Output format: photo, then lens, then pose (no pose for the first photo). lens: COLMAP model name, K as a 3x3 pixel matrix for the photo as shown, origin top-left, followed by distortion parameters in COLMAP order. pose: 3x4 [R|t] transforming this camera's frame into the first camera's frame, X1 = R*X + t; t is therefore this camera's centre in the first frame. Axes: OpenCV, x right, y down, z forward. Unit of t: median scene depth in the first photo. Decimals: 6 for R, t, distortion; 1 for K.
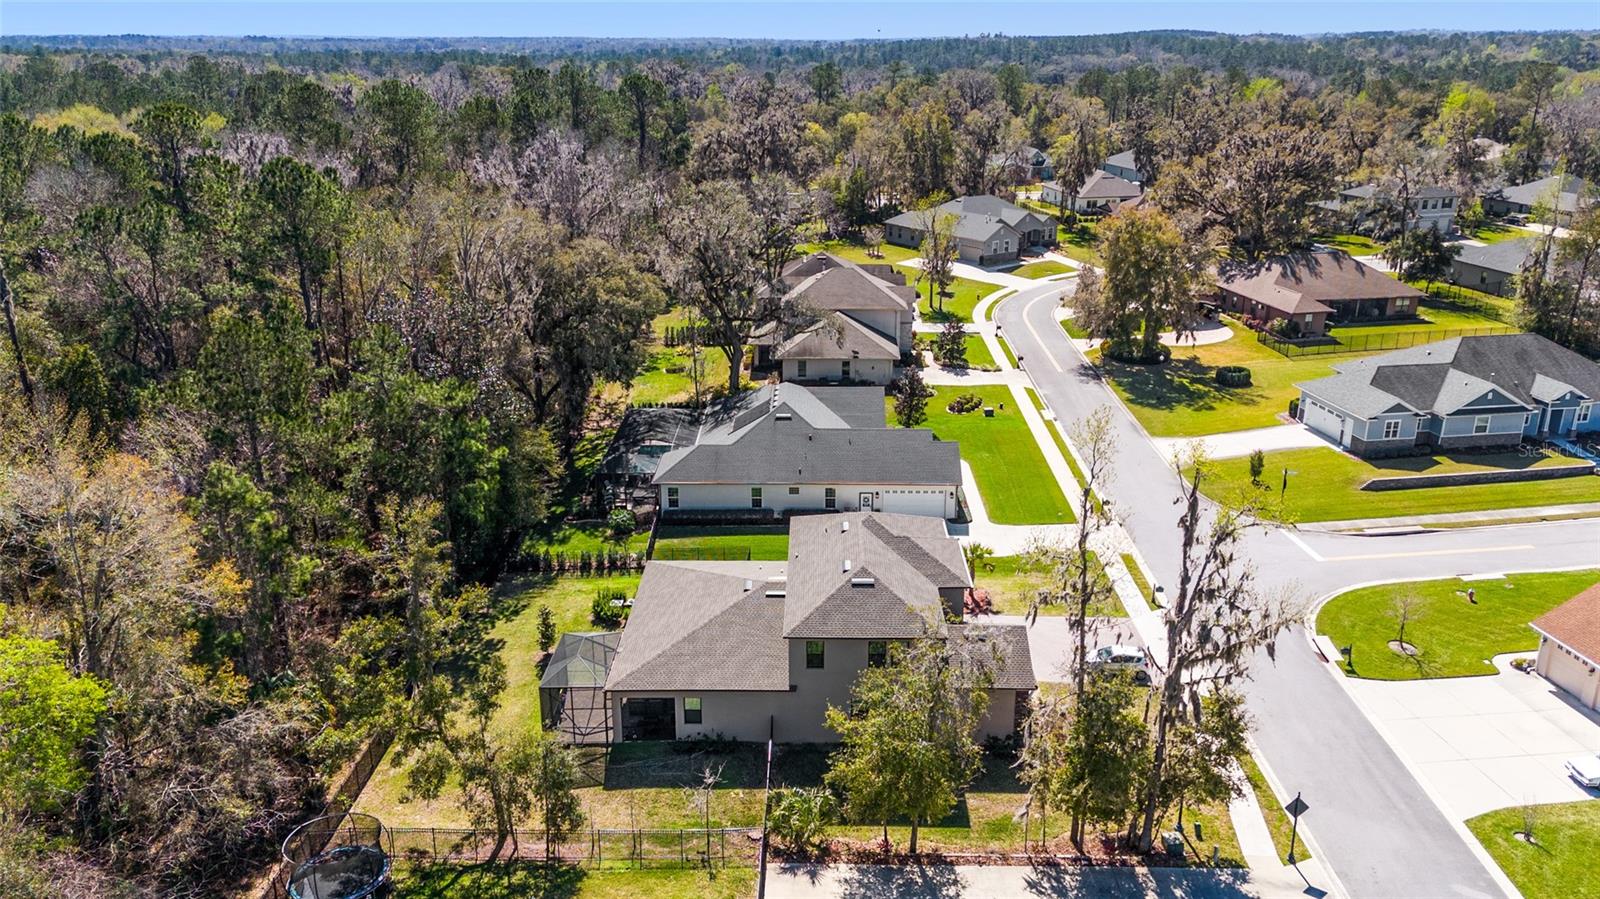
lens RADIAL K [[1171.9, 0, 800.0], [0, 1171.9, 449.5], [0, 0, 1]] dist [0.035311, -0.008794]
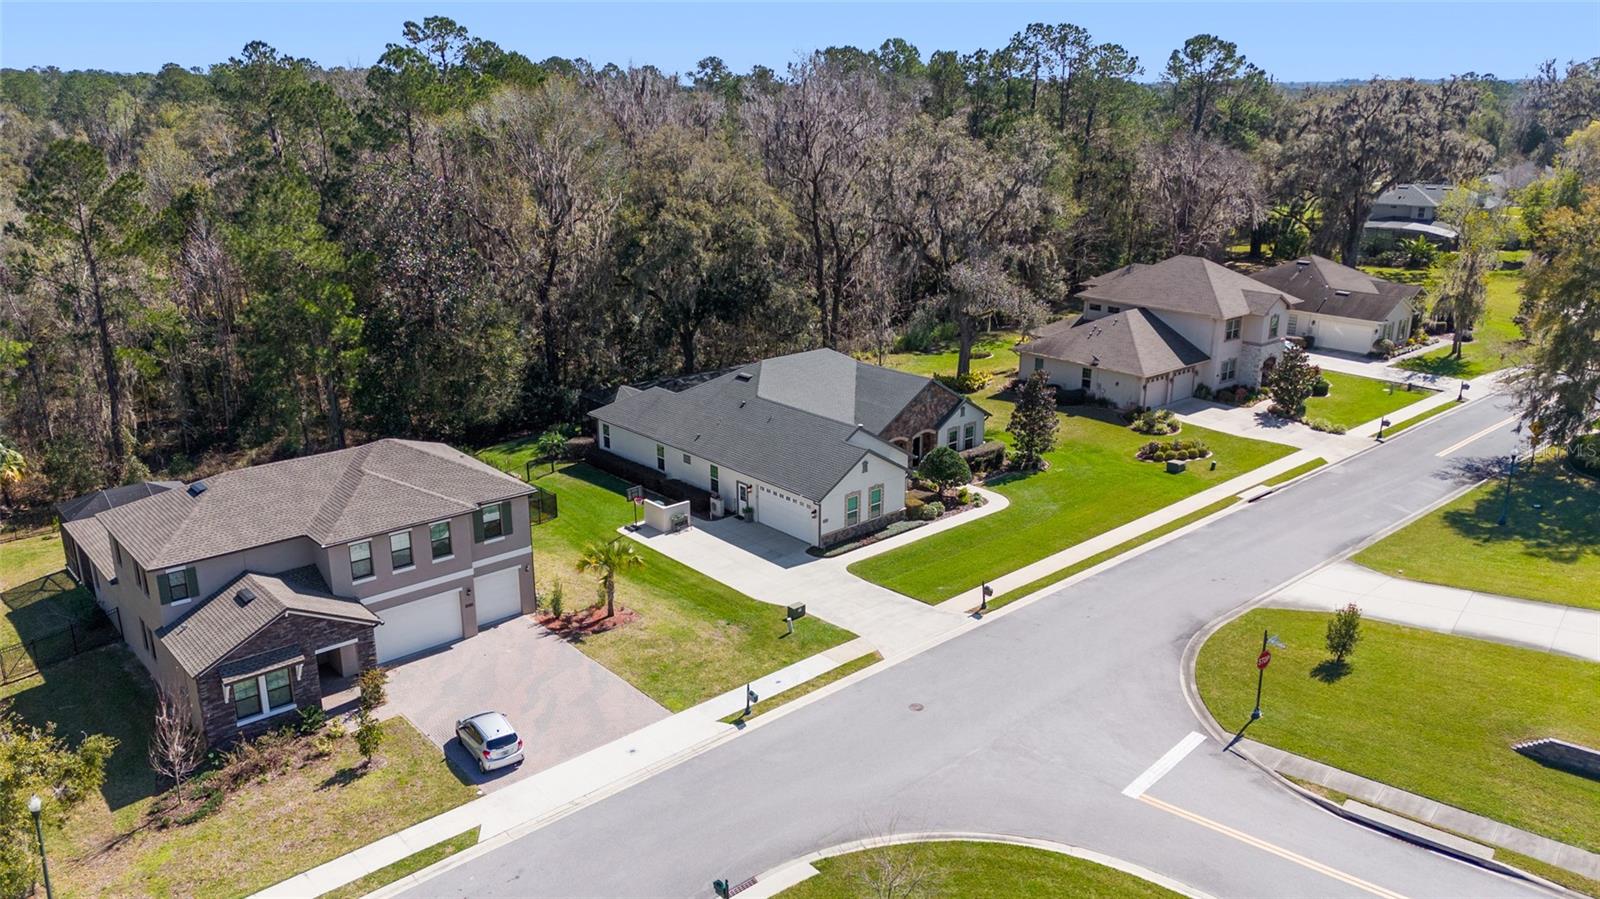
lens RADIAL K [[1171.9, 0, 800.0], [0, 1171.9, 449.5], [0, 0, 1]] dist [0.035311, -0.008794]
pose [[0.675930, 0.220098, -0.703332, 0.609366], [-0.242059, 0.967718, 0.070206, -0.046308], [0.696079, 0.122793, 0.707386, 0.478873]]
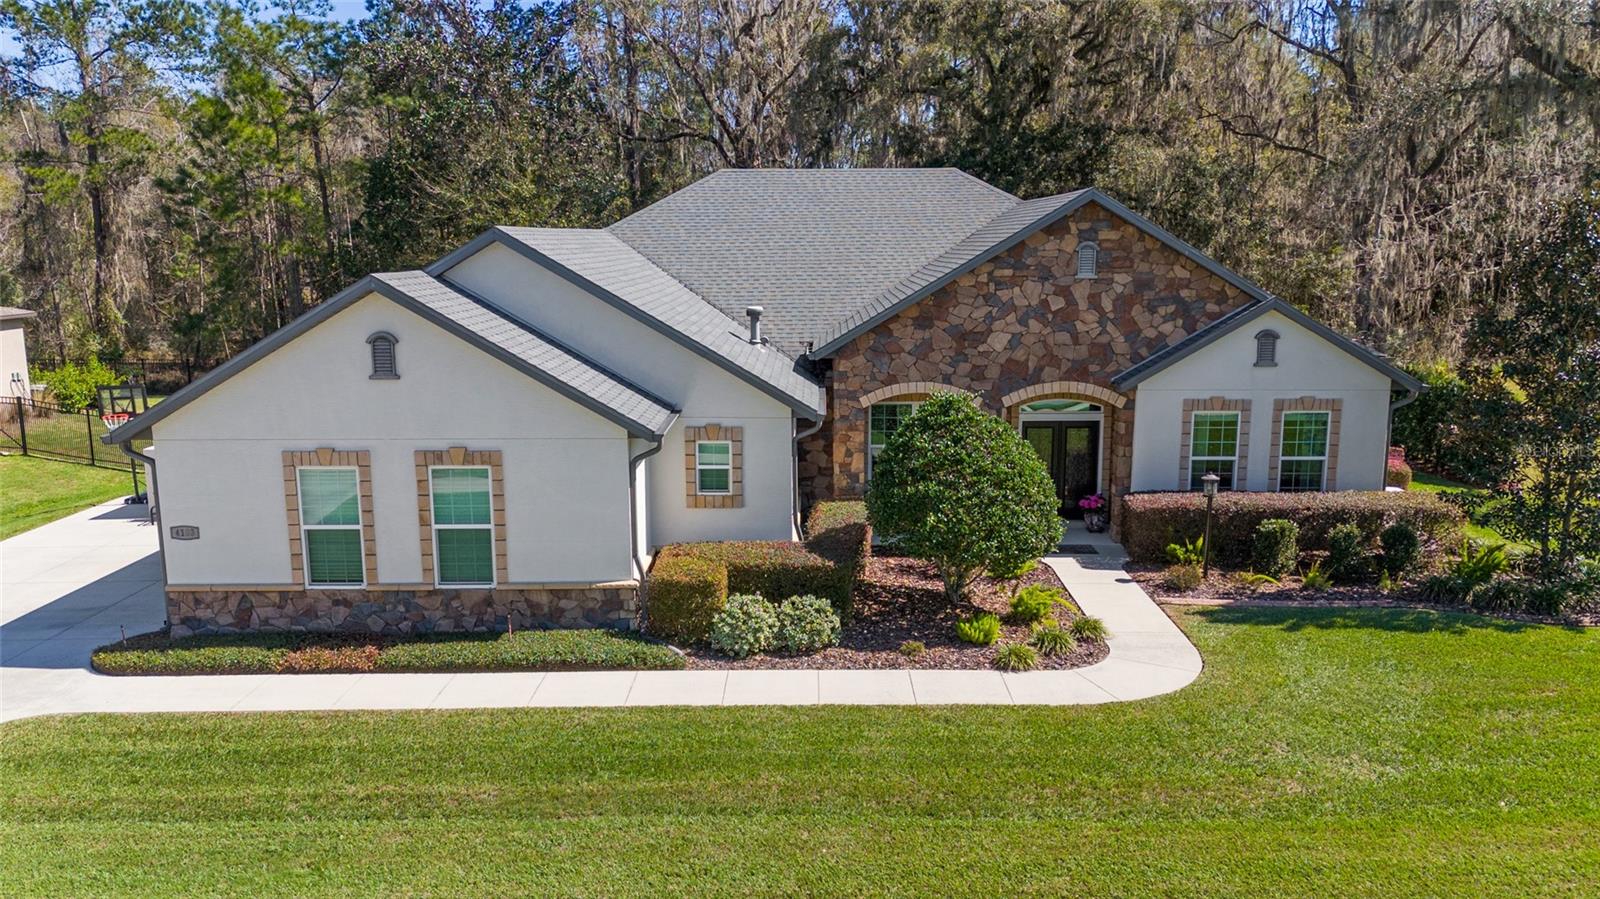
lens RADIAL K [[1171.9, 0, 800.0], [0, 1171.9, 449.5], [0, 0, 1]] dist [0.035311, -0.008794]
pose [[0.025291, 0.190294, -0.981401, 0.312914], [-0.328154, 0.928897, 0.171657, -0.033137], [0.944286, 0.317709, 0.085939, 1.060695]]
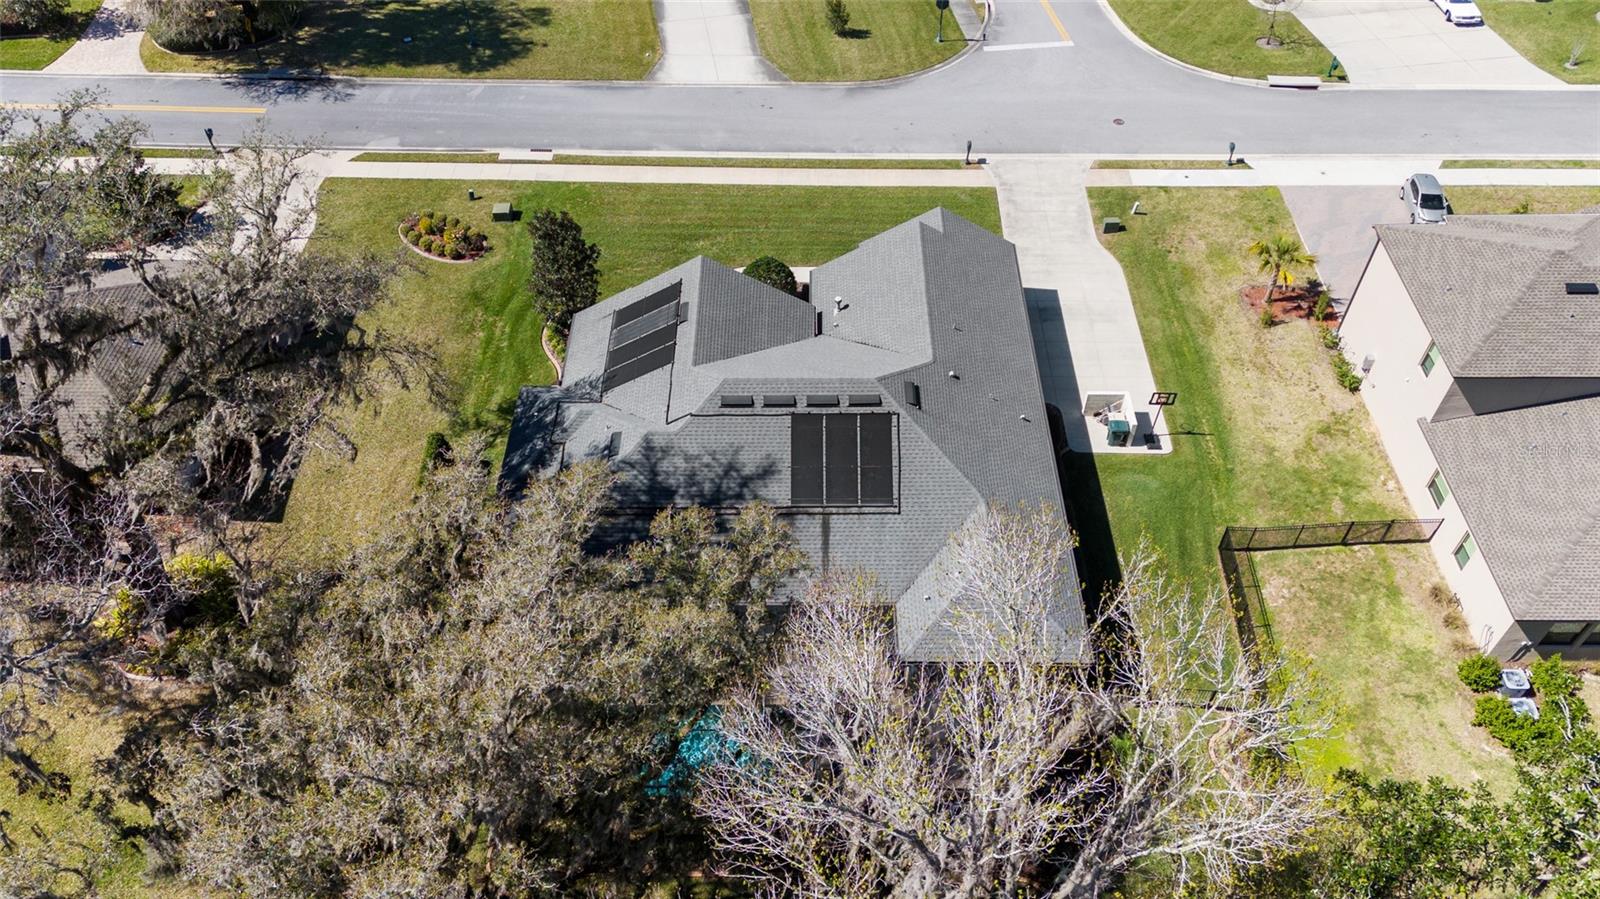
lens RADIAL K [[1171.9, 0, 800.0], [0, 1171.9, 449.5], [0, 0, 1]] dist [0.035311, -0.008794]
pose [[-0.024759, -0.738544, 0.673751, -0.360386], [0.329940, 0.630156, 0.702882, -0.378414], [-0.943677, 0.239700, 0.228073, 0.970932]]
